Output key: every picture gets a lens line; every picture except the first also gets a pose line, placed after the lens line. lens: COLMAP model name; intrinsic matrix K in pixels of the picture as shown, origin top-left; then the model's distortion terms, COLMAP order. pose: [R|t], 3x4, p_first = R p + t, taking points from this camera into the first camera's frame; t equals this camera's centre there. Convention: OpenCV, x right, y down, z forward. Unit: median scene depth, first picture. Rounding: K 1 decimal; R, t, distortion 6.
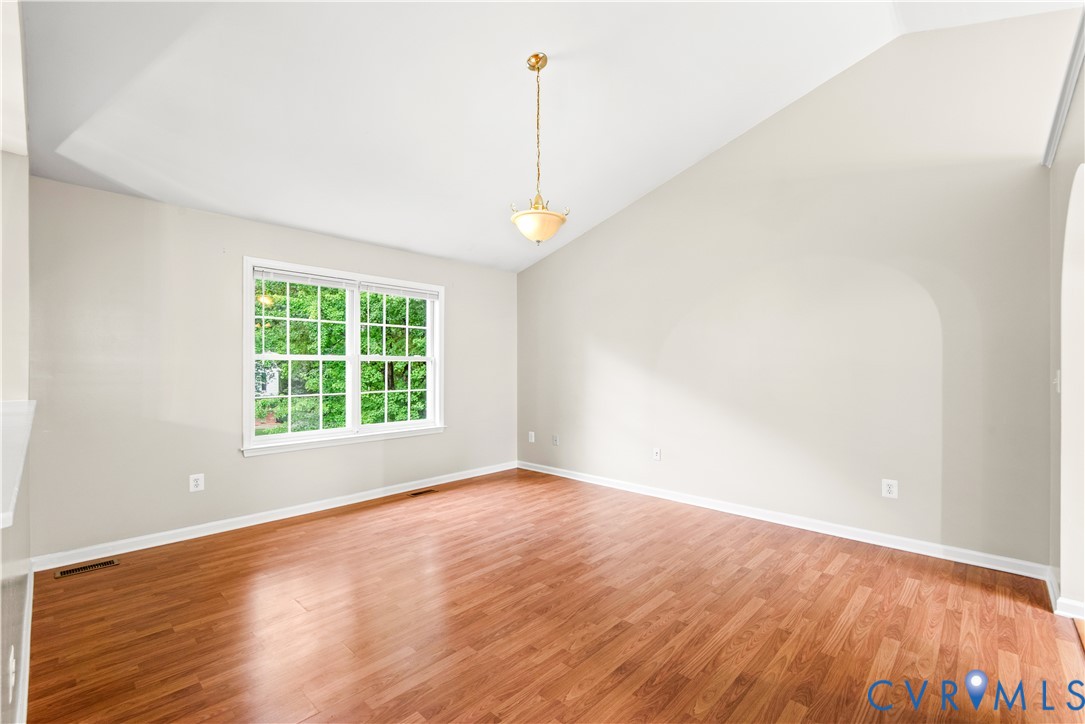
lens RADIAL K [[467.6, 0, 546.1], [0, 467.6, 363.4], [0, 0, 1]] dist [0.014344, -0.012580]
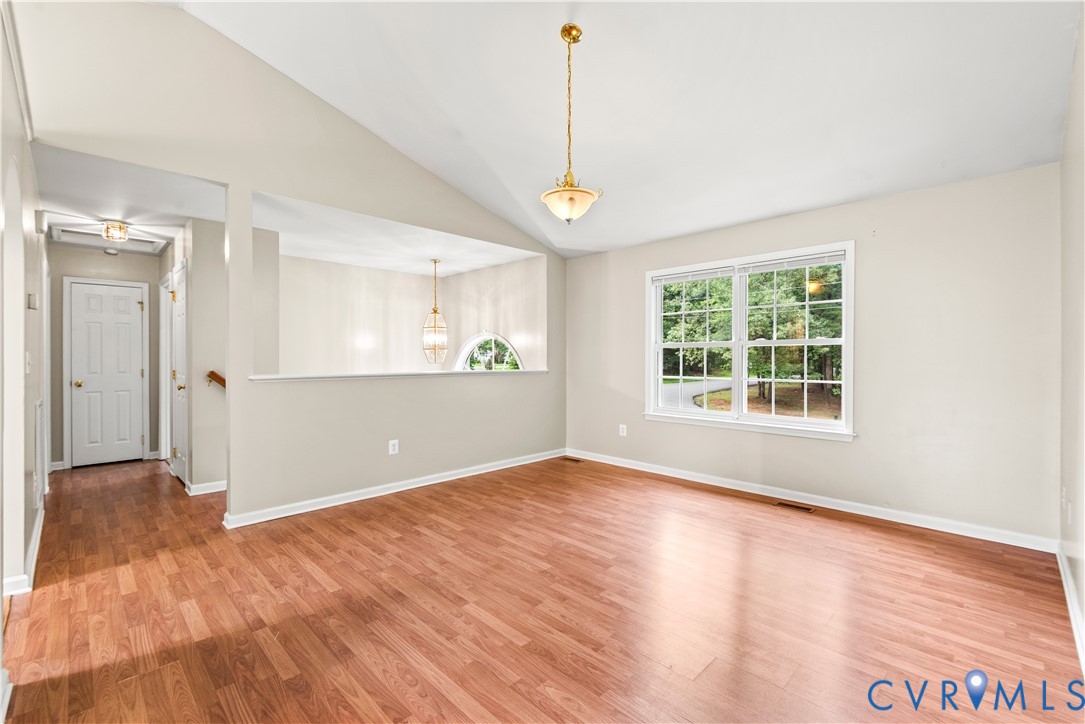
lens RADIAL K [[467.6, 0, 534.8], [0, 467.6, 357.3], [0, 0, 1]] dist [0.014344, -0.012580]
pose [[-0.036769, 0.002383, -0.999321, 0.968012], [0.006553, 0.999976, 0.002144, 0.019268], [0.999302, -0.006470, -0.036784, 0.986199]]
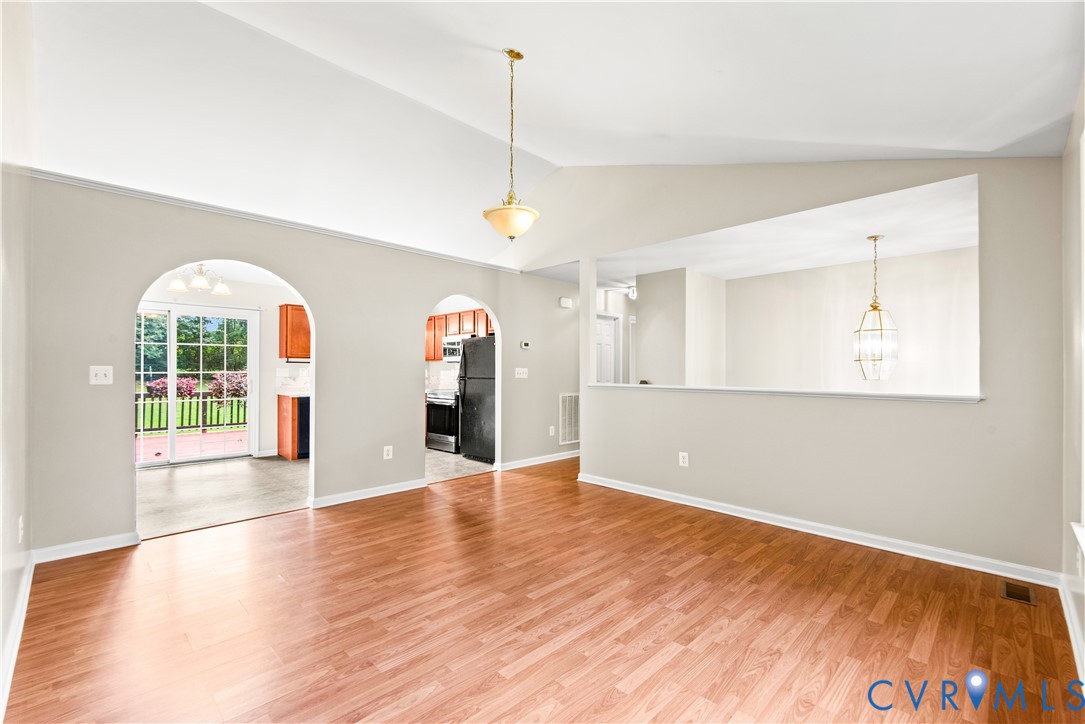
lens RADIAL K [[467.6, 0, 551.0], [0, 467.6, 368.5], [0, 0, 1]] dist [0.014344, -0.012580]
pose [[-0.999857, -0.003609, 0.016540, -0.118418], [-0.003782, 0.999939, -0.010403, 0.028681], [-0.016502, -0.010464, -0.999809, 2.025088]]
